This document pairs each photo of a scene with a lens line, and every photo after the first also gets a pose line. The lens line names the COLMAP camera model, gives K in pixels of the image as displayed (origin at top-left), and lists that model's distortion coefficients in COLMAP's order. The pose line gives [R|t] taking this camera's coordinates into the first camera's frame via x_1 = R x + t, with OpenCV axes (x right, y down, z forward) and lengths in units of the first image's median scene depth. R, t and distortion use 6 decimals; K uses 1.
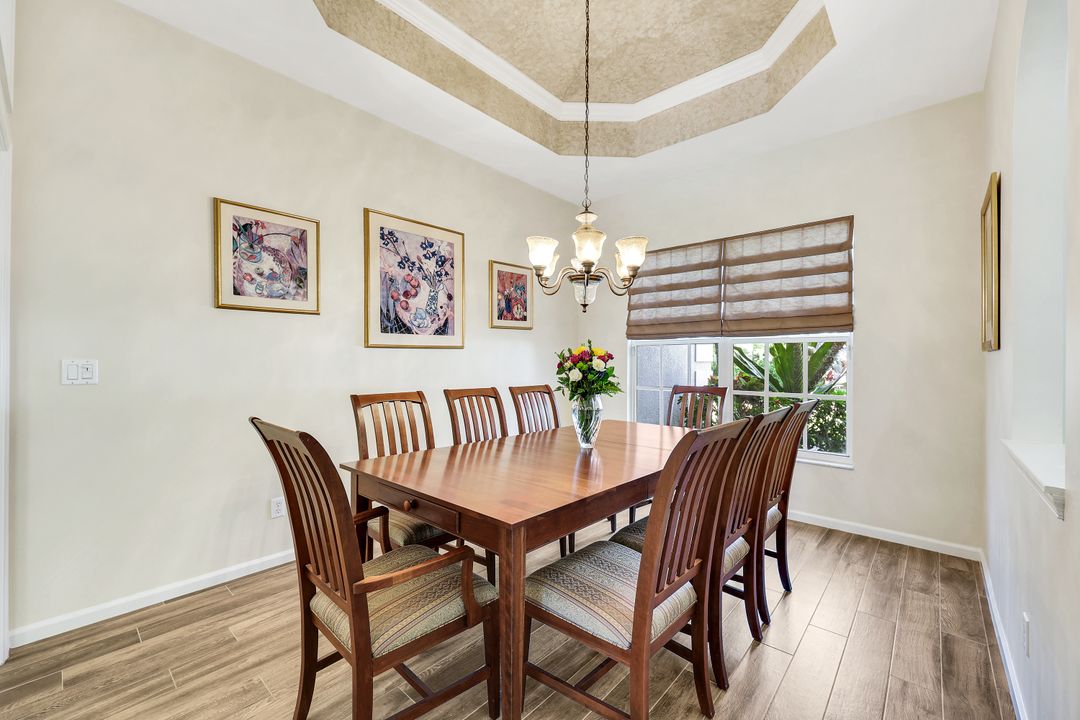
lens RADIAL K [[440.1, 0, 536.3], [0, 440.1, 359.7], [0, 0, 1]] dist [0.003848, 0.001650]
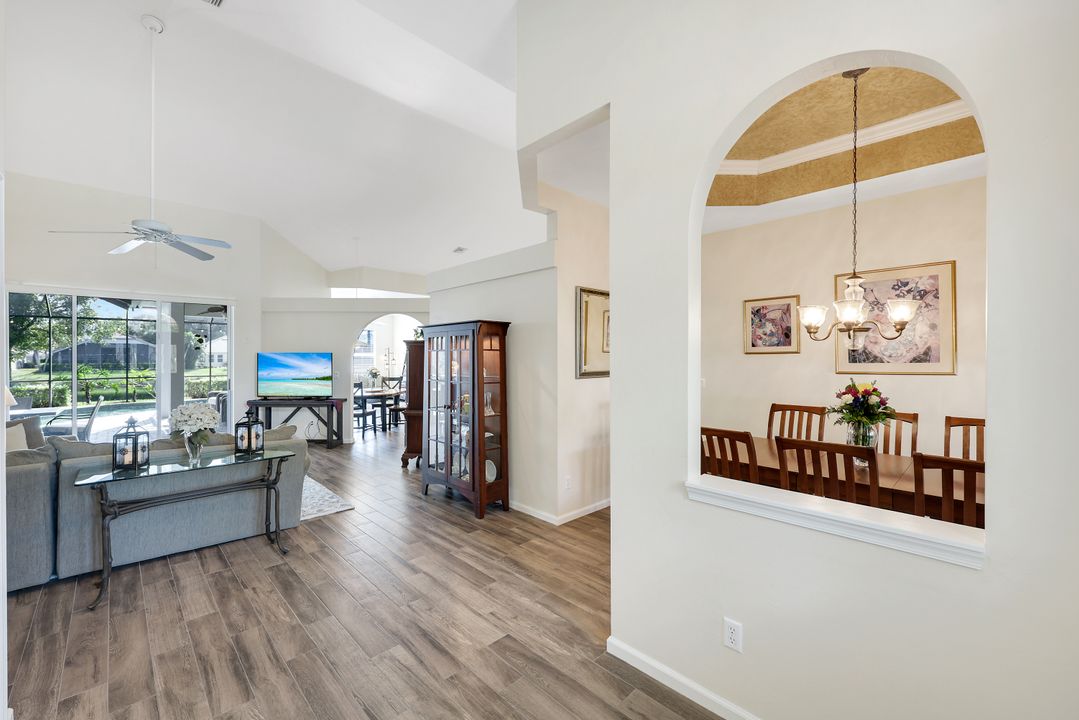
lens RADIAL K [[439.7, 0, 538.4], [0, 439.7, 361.2], [0, 0, 1]] dist [0.003848, 0.001650]
pose [[-0.058626, -0.001186, -0.998279, 1.018086], [-0.002717, 0.999996, -0.001028, -0.061549], [0.998276, 0.002652, -0.058629, 0.128085]]
